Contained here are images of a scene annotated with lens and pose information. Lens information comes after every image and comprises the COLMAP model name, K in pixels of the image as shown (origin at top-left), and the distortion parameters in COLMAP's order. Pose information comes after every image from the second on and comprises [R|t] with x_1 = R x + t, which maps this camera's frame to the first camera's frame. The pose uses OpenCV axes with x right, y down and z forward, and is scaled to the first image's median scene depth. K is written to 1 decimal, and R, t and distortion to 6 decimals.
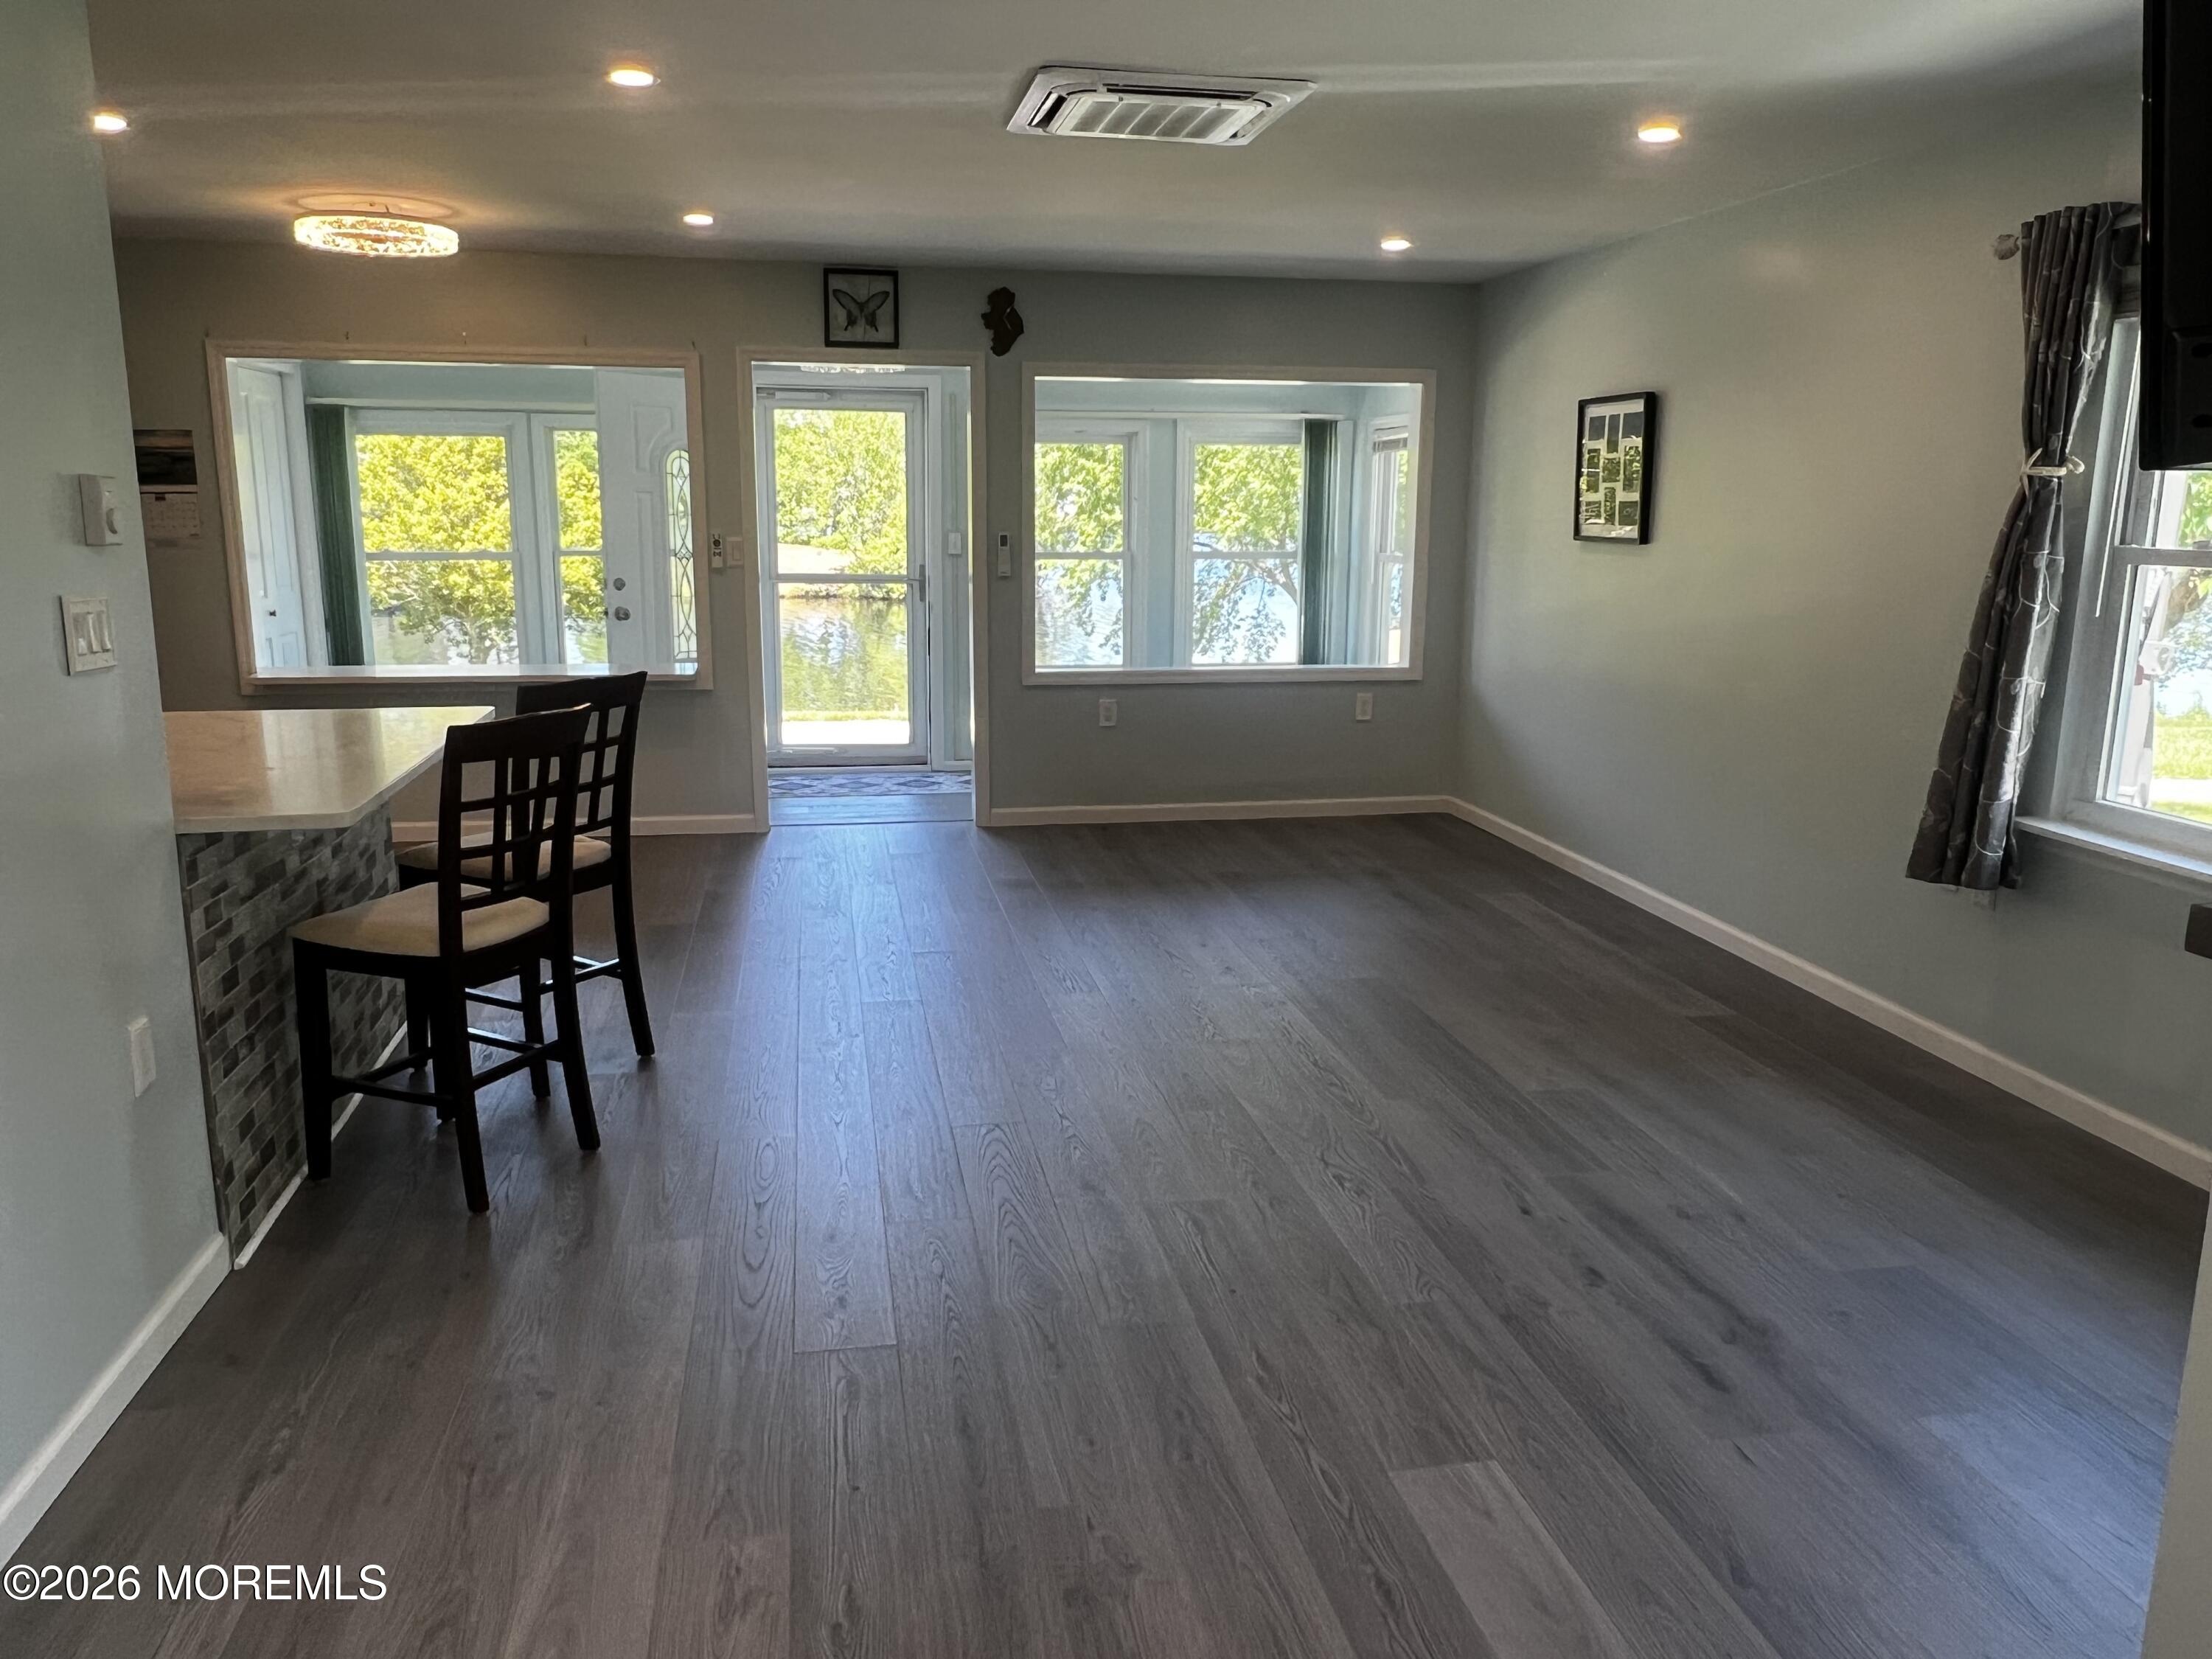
lens RADIAL K [[1609.2, 0, 1106.0], [0, 1609.2, 829.5], [0, 0, 1]] dist [0.003203, 0.001794]
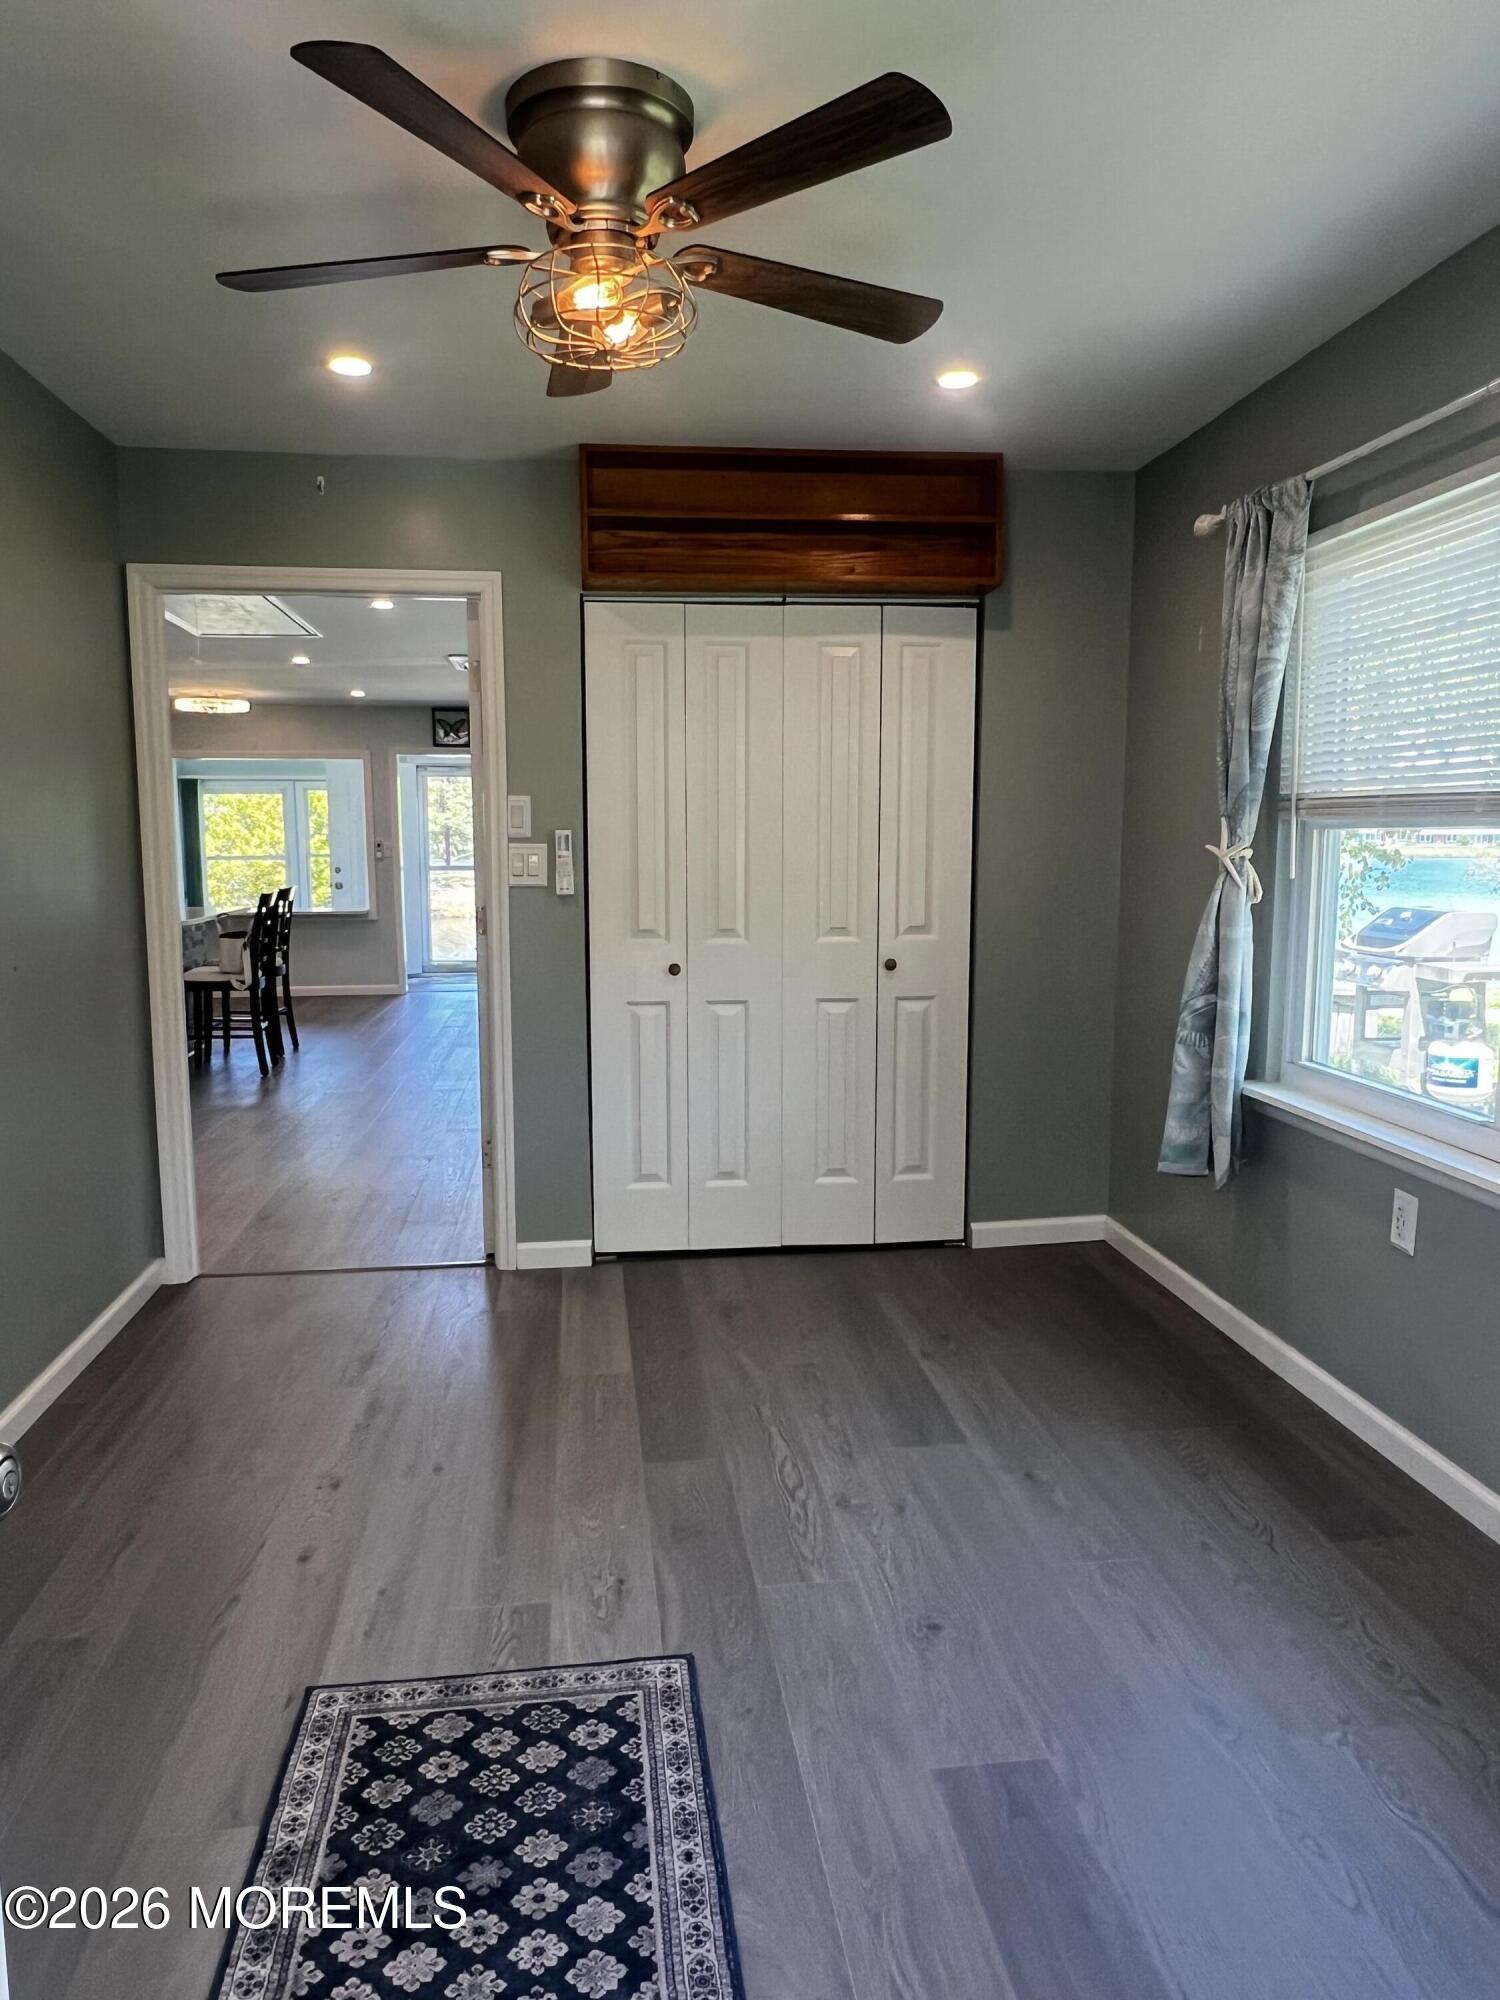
lens RADIAL K [[1337.2, 0, 750.0], [0, 1337.2, 1000.0], [0, 0, 1]] dist [0.000682, 0.000020]
pose [[0.998596, -0.007778, -0.052396, 0.257658], [0.003552, 0.996768, -0.080258, 0.125248], [0.052851, 0.079960, 0.995396, -0.513428]]
